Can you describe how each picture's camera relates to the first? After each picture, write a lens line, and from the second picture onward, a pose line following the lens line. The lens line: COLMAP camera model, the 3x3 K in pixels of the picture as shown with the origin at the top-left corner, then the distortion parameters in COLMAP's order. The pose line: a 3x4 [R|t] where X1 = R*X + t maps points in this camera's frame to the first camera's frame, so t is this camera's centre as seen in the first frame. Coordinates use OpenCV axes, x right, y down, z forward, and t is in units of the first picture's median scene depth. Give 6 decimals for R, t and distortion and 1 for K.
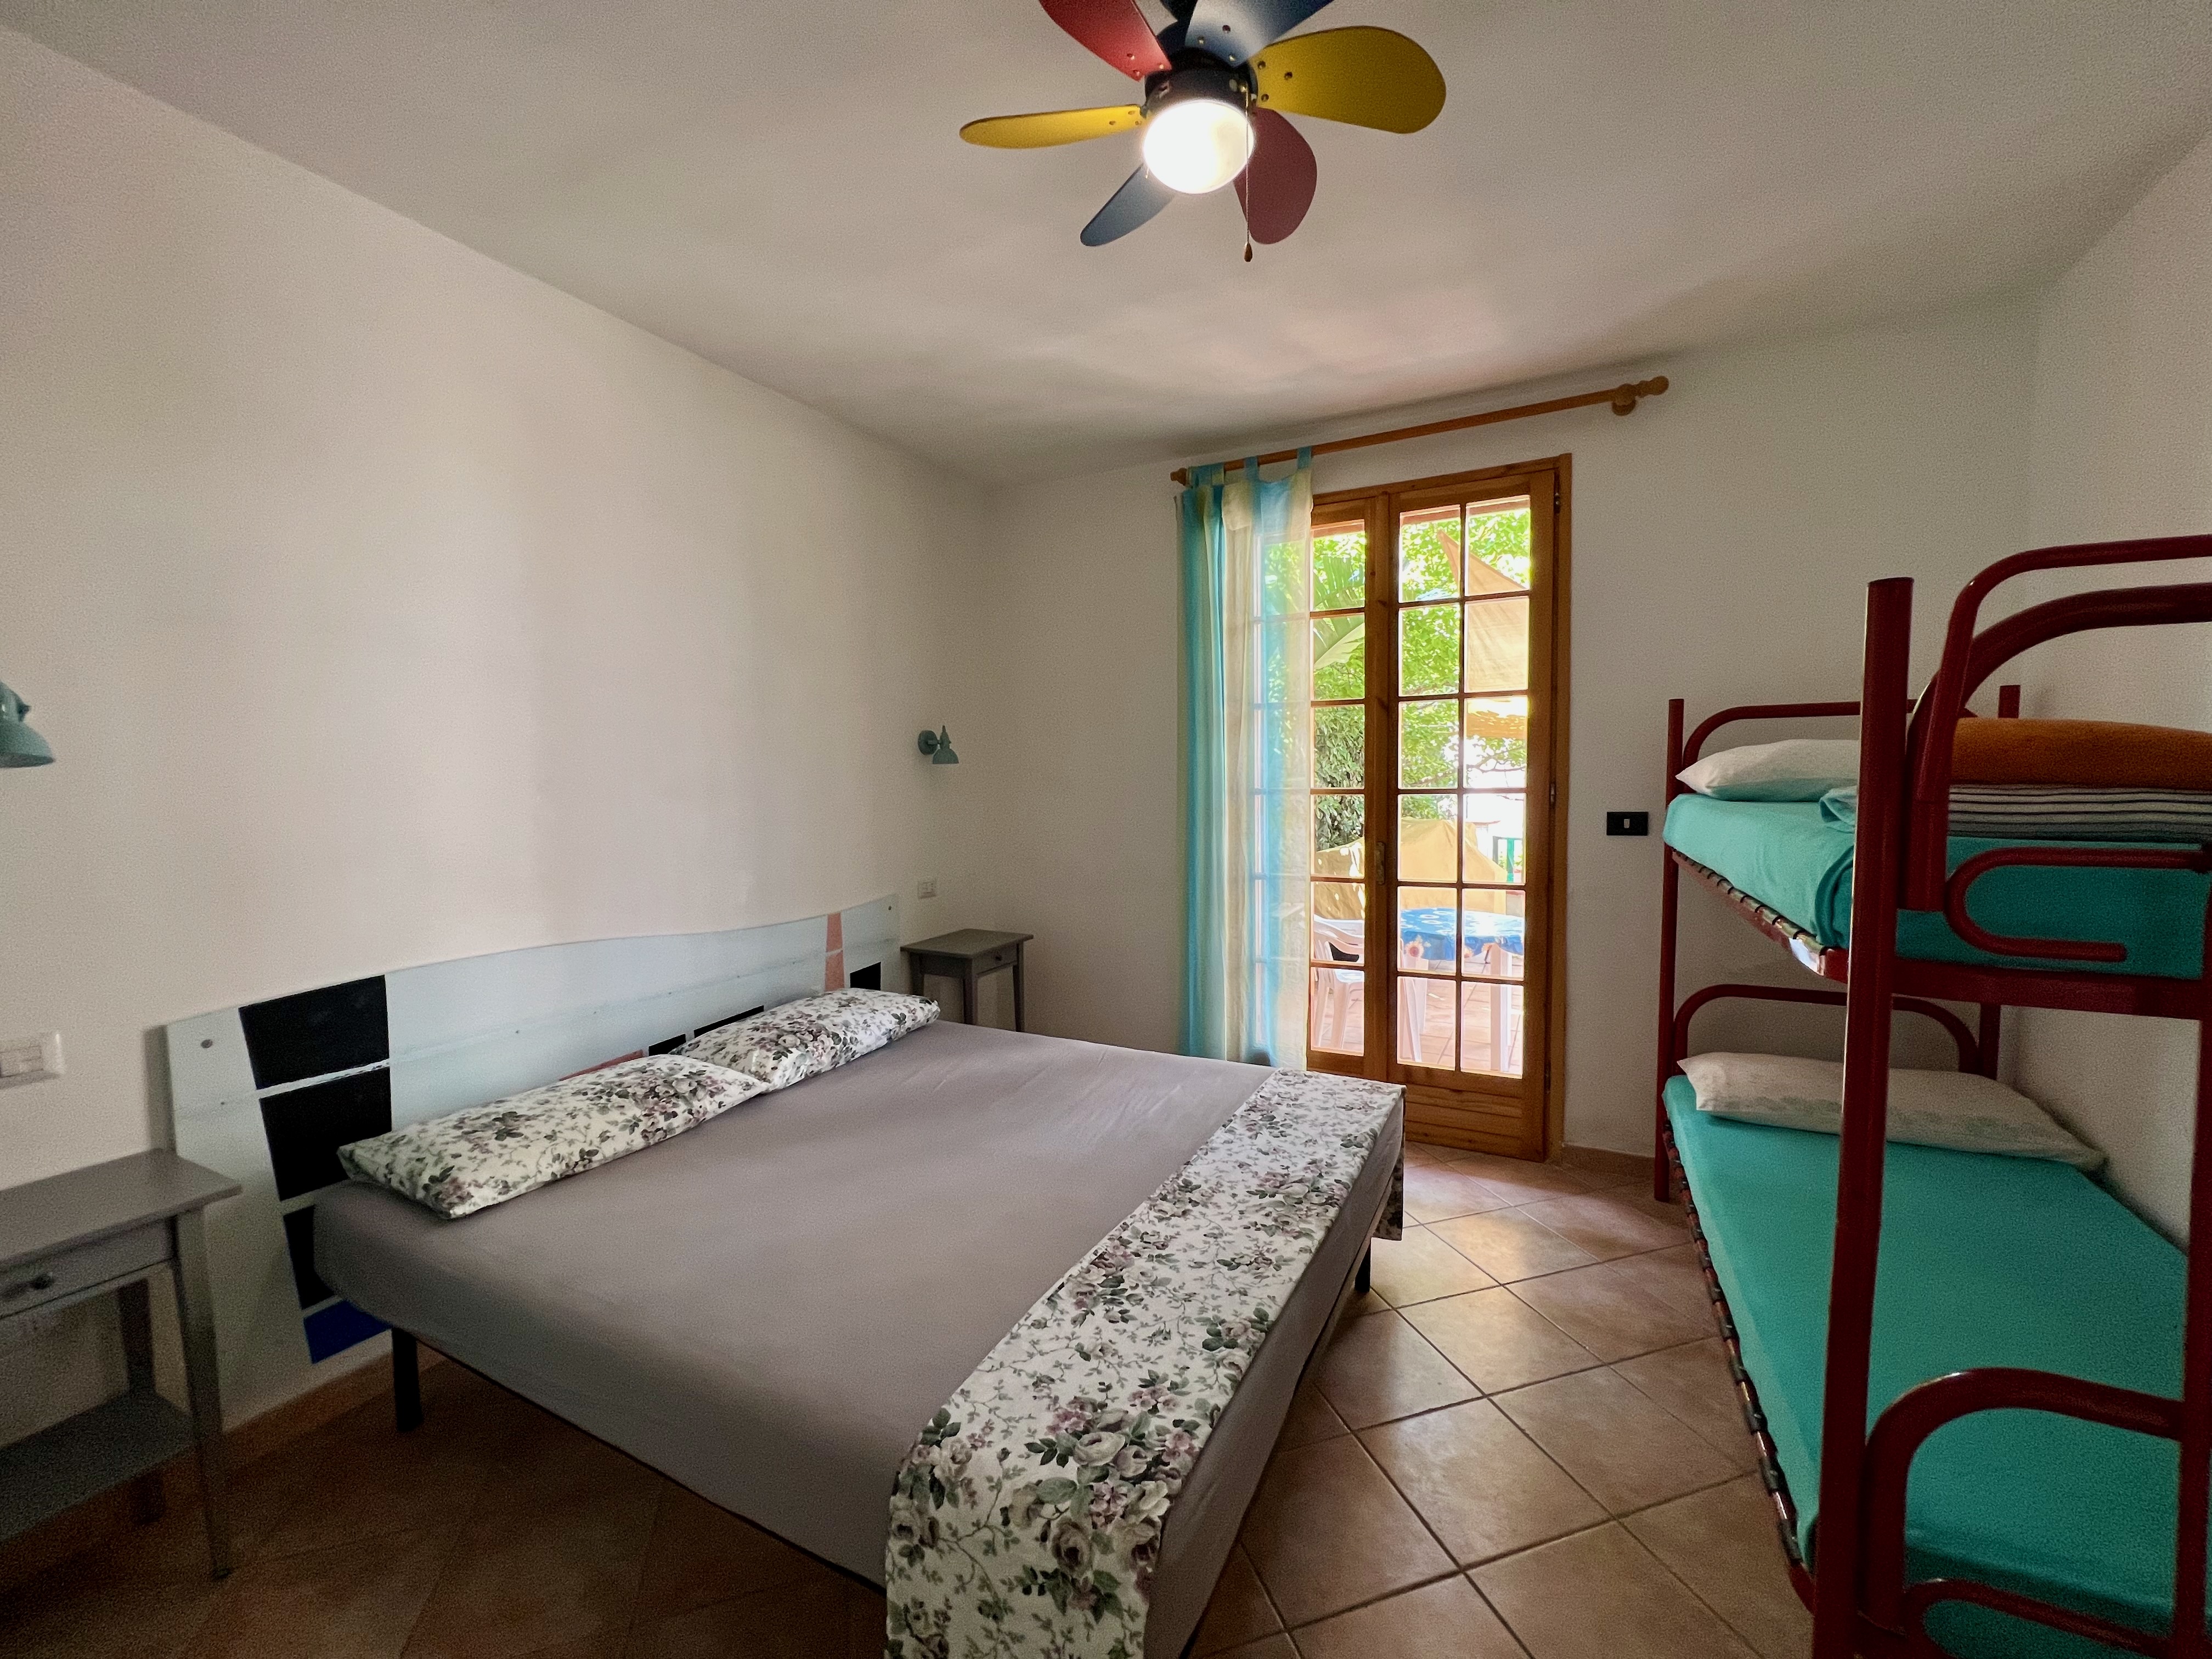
lens RADIAL K [[893.5, 0, 1104.0], [0, 893.5, 834.4], [0, 0, 1]] dist [0.003905, 0.001651]
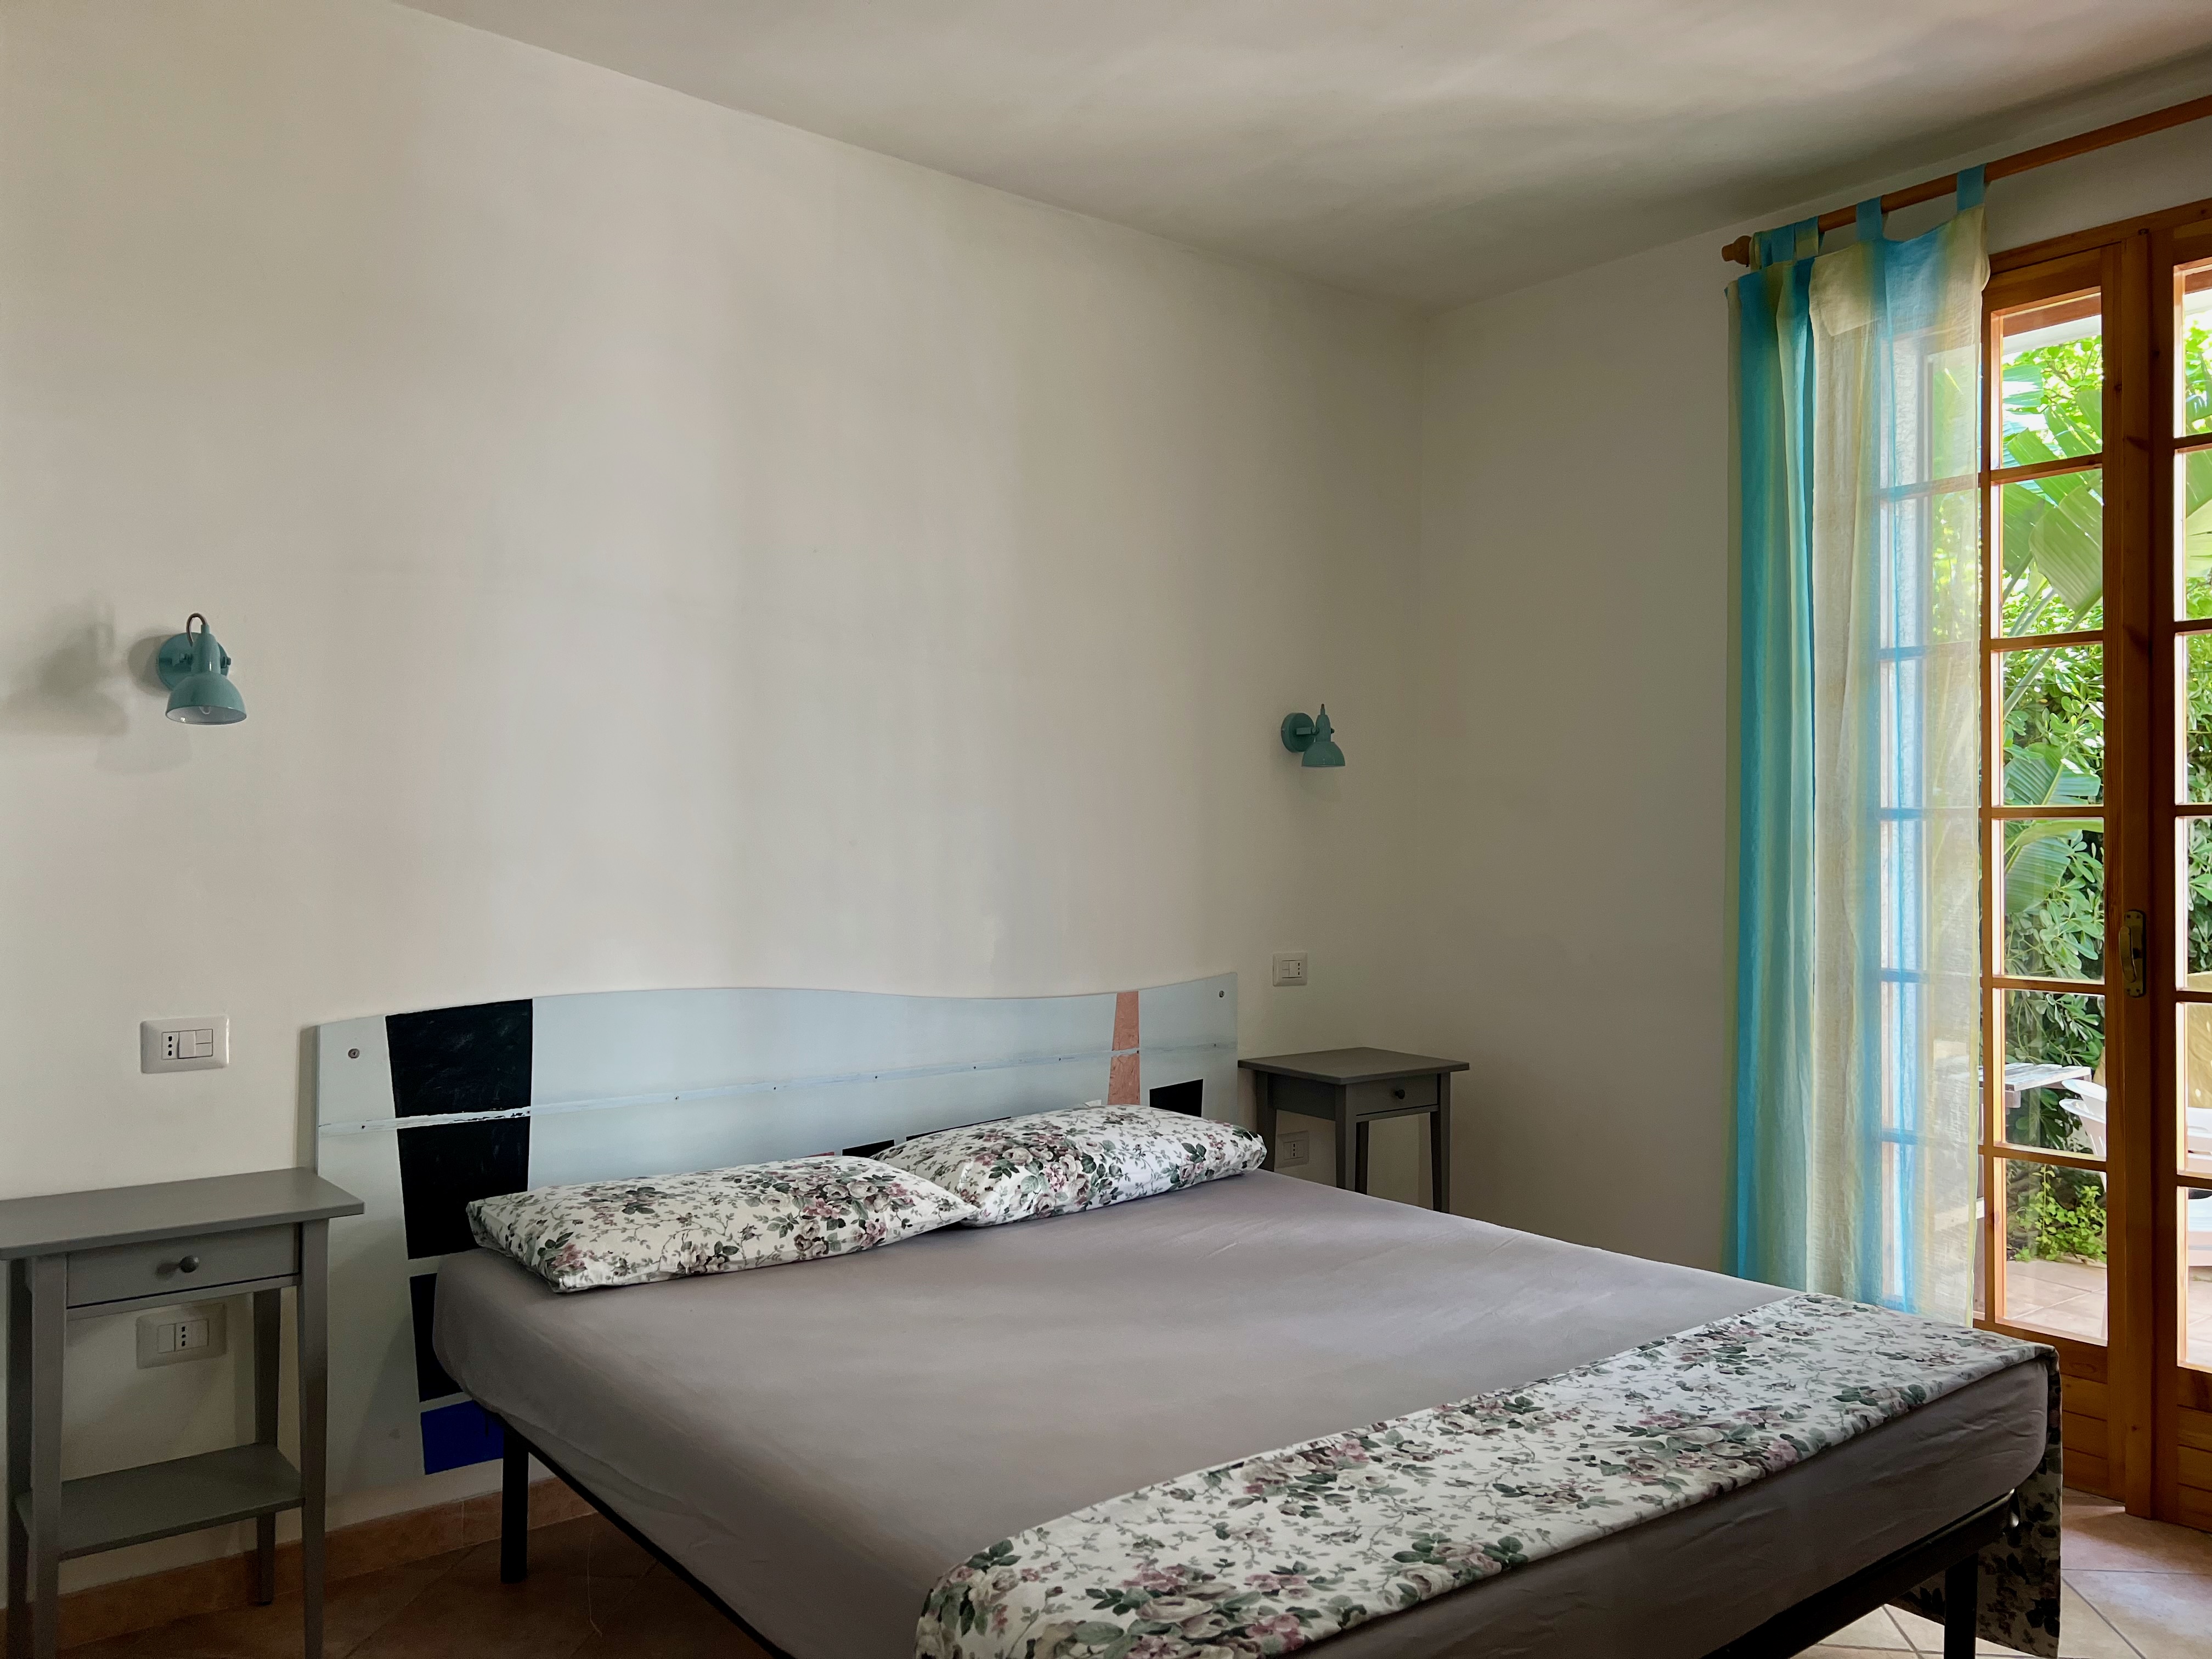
lens RADIAL K [[1667.2, 0, 1111.1], [0, 1667.2, 829.0], [0, 0, 1]] dist [0.082385, -0.080587]
pose [[0.915793, 0.014069, -0.401404, 0.277892], [-0.043607, 0.996961, -0.064547, 0.083420], [0.399276, 0.076615, 0.913624, -0.181441]]
